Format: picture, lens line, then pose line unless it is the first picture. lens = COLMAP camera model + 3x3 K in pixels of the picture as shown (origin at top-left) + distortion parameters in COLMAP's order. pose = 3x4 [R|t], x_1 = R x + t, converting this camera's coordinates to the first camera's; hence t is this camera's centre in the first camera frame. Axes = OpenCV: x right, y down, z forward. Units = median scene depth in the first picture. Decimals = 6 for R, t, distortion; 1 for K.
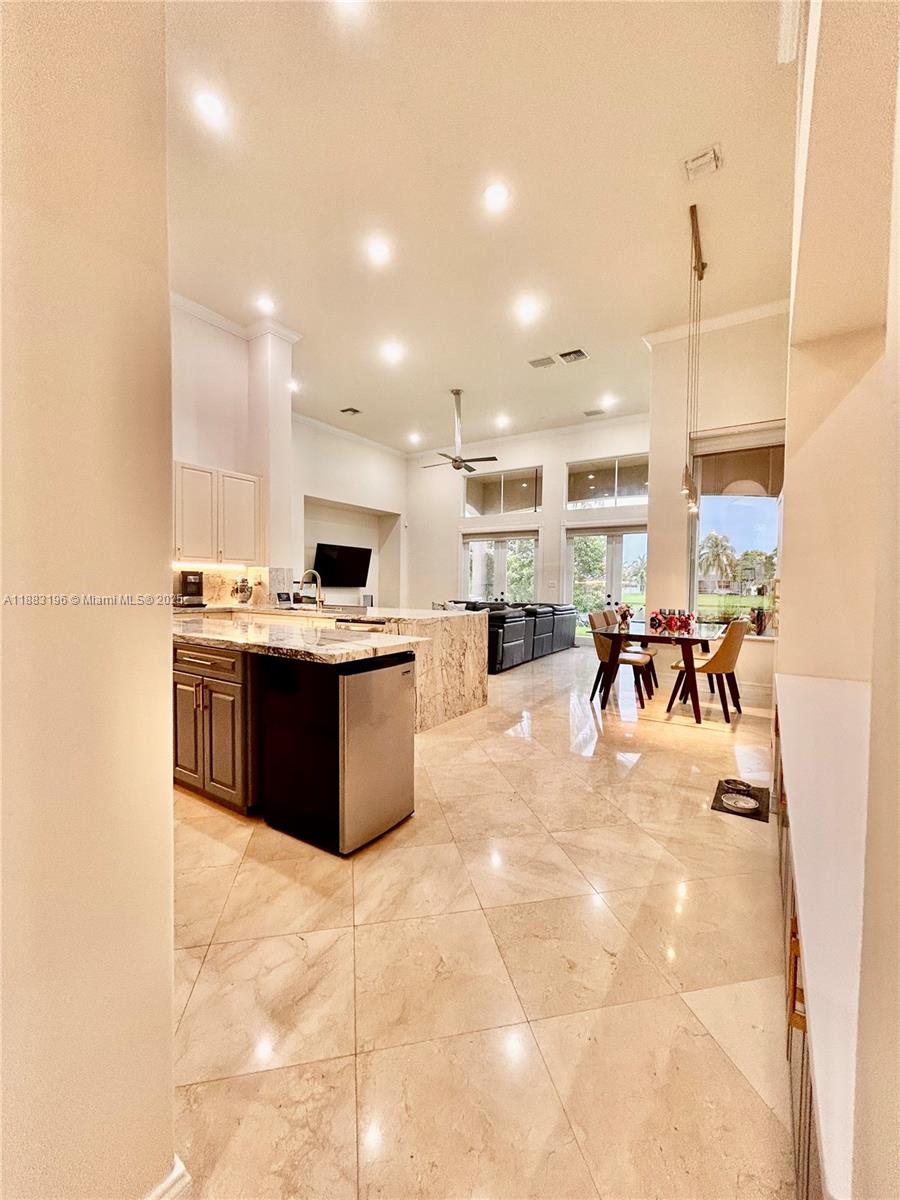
lens RADIAL K [[482.8, 0, 450.0], [0, 482.8, 600.0], [0, 0, 1]] dist [0.000688, 0.000190]
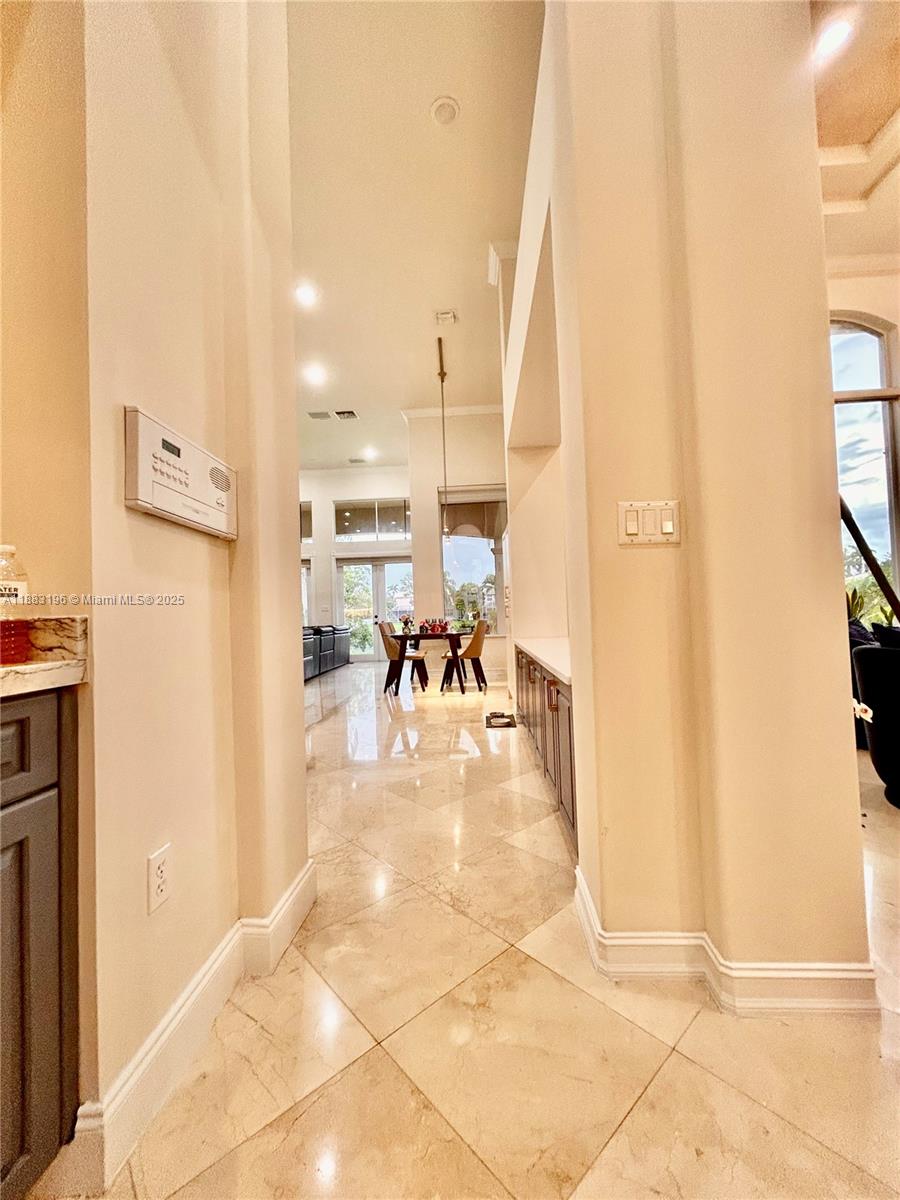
lens RADIAL K [[482.8, 0, 450.0], [0, 482.8, 600.0], [0, 0, 1]] dist [0.000688, 0.000190]
pose [[0.866265, -0.026462, 0.498883, -0.145923], [0.062388, 0.996509, -0.055473, 0.042081], [-0.495674, 0.079179, 0.864892, -0.146283]]
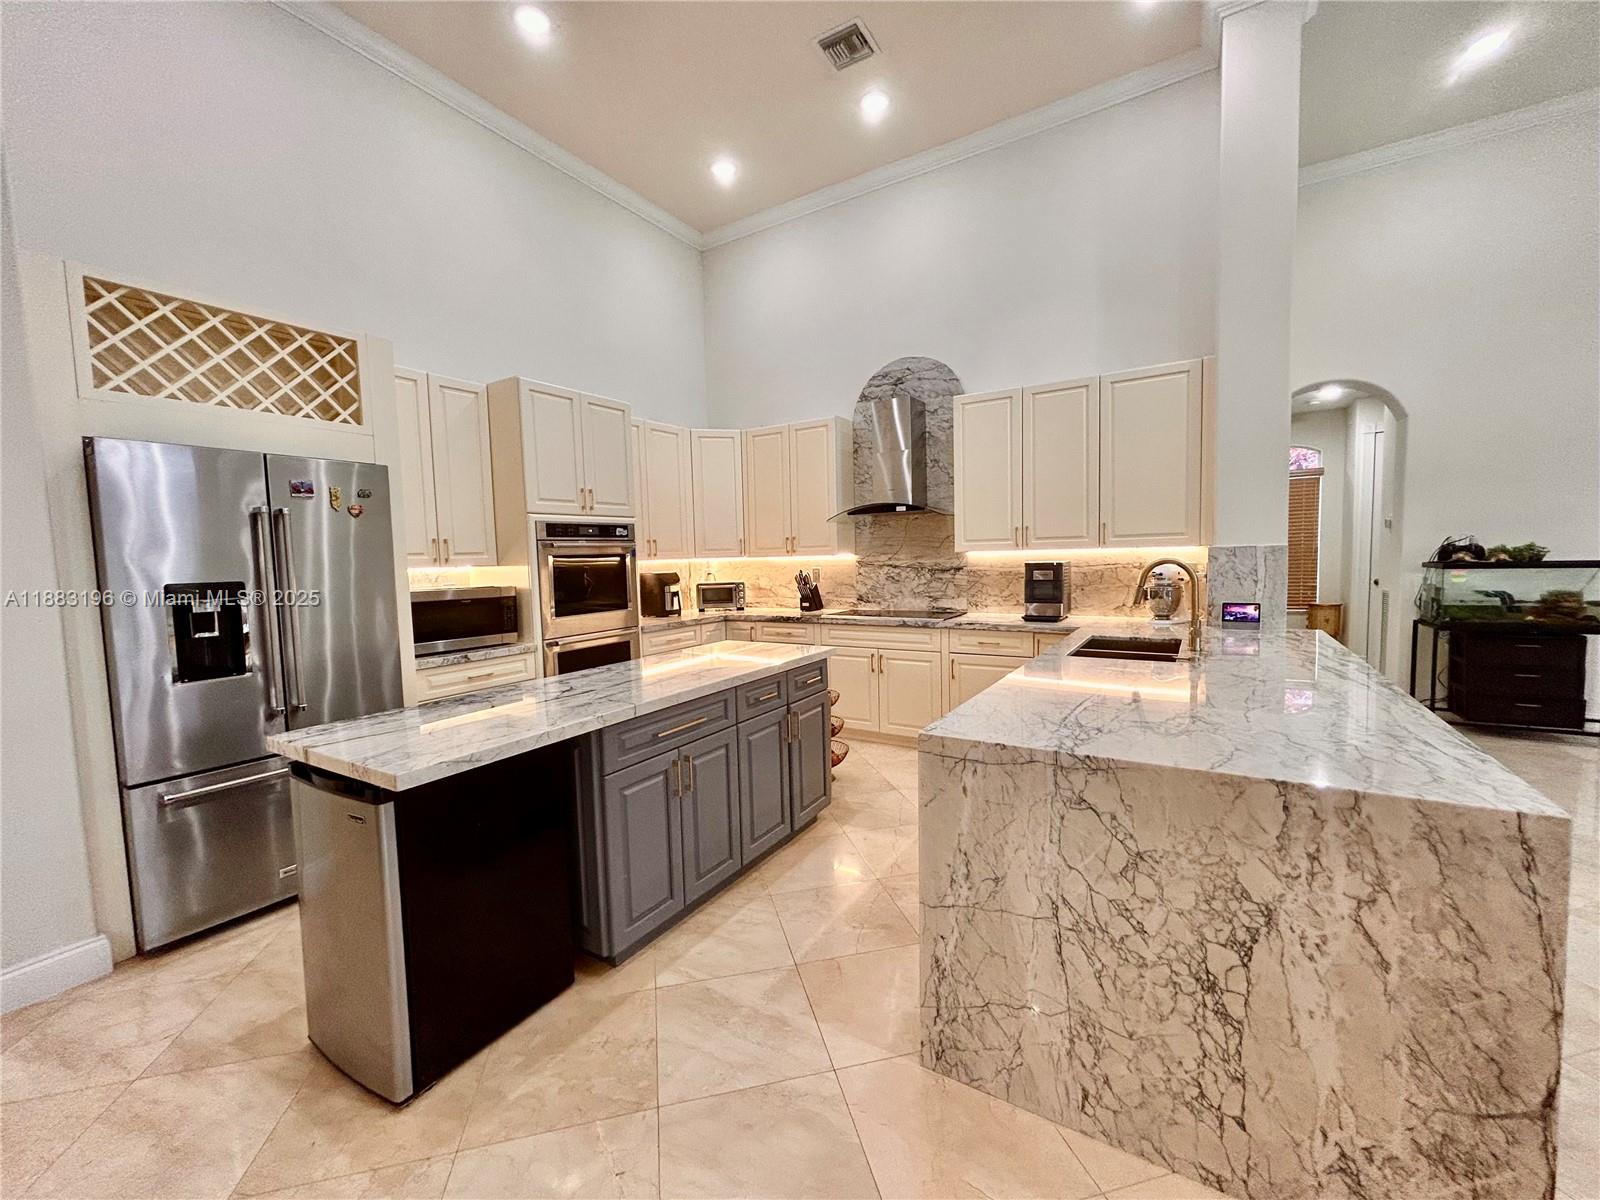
lens RADIAL K [[643.7, 0, 800.0], [0, 643.7, 600.0], [0, 0, 1]] dist [0.000688, 0.000190]
pose [[0.022079, 0.058897, -0.998020, 0.233061], [-0.006319, 0.998252, 0.058770, -0.049381], [0.999736, 0.005009, 0.022413, 0.578523]]
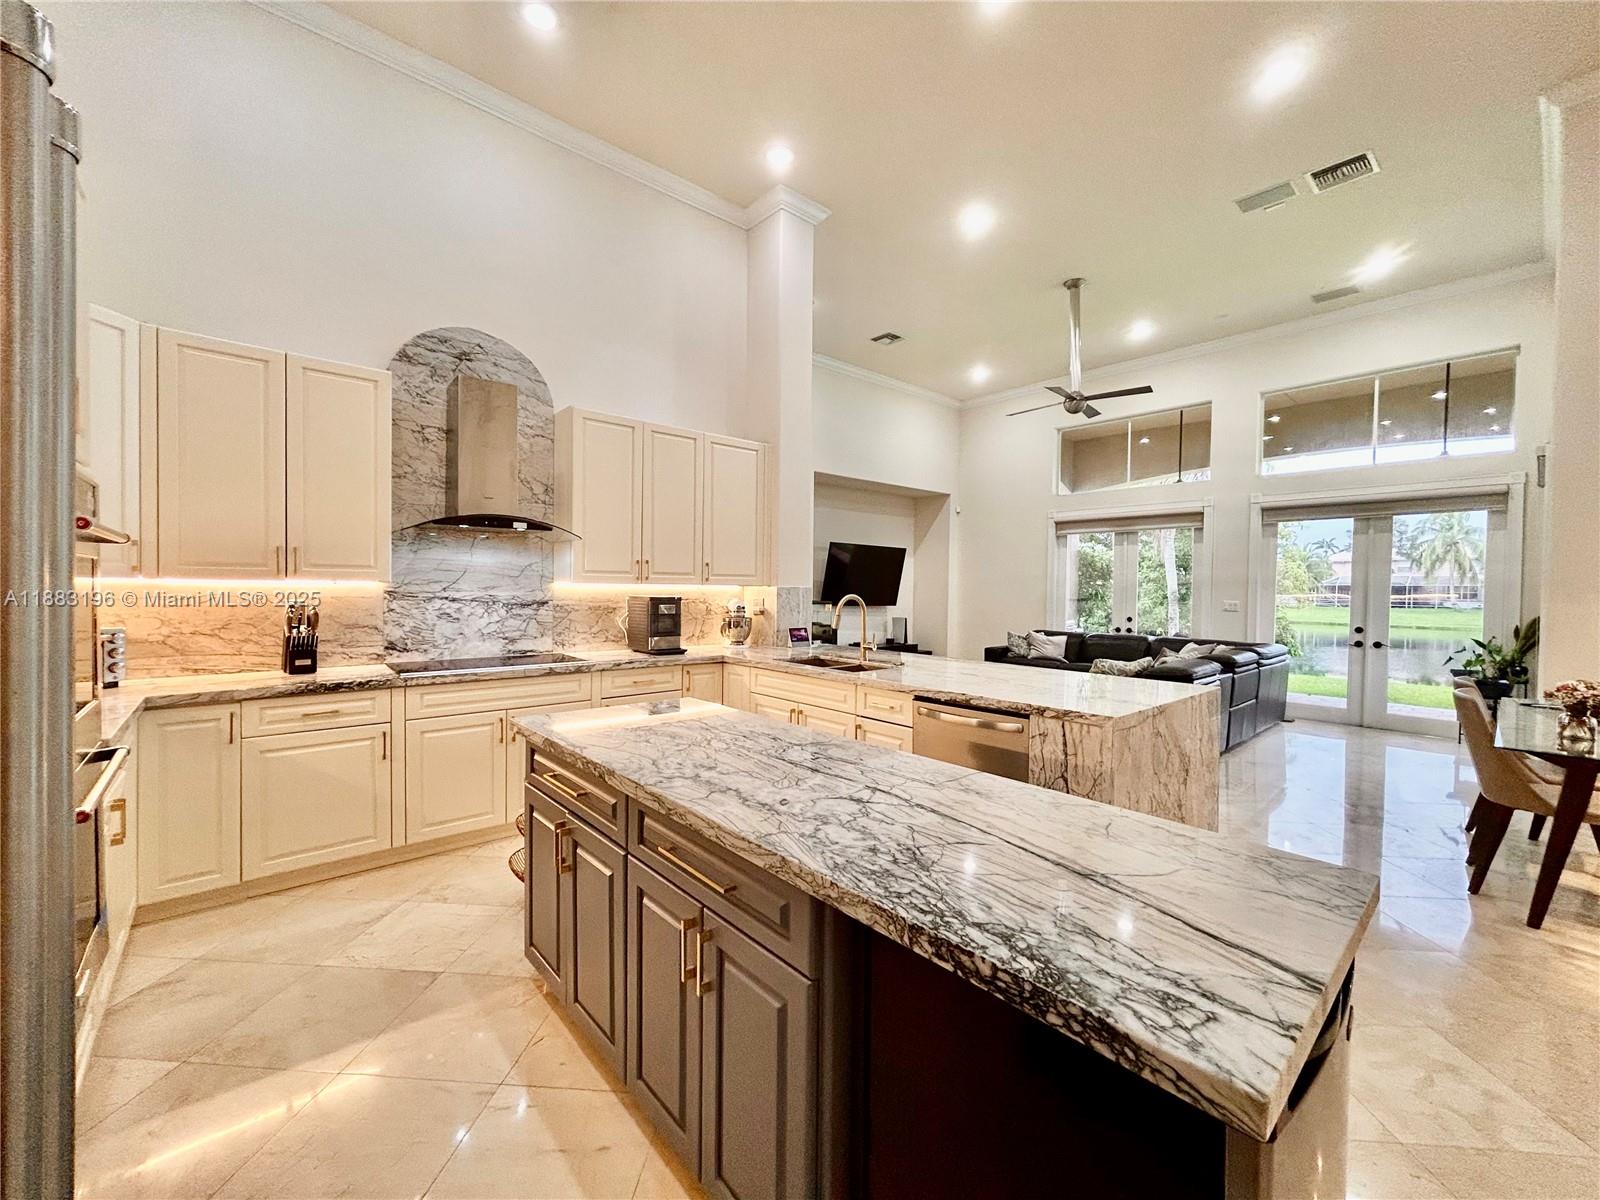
lens RADIAL K [[643.7, 0, 800.0], [0, 643.7, 600.0], [0, 0, 1]] dist [0.000688, 0.000190]
pose [[0.962914, 0.005390, -0.269756, -0.121371], [-0.009846, 0.999837, -0.015165, -0.037826], [0.269630, 0.017259, 0.962809, 0.209286]]
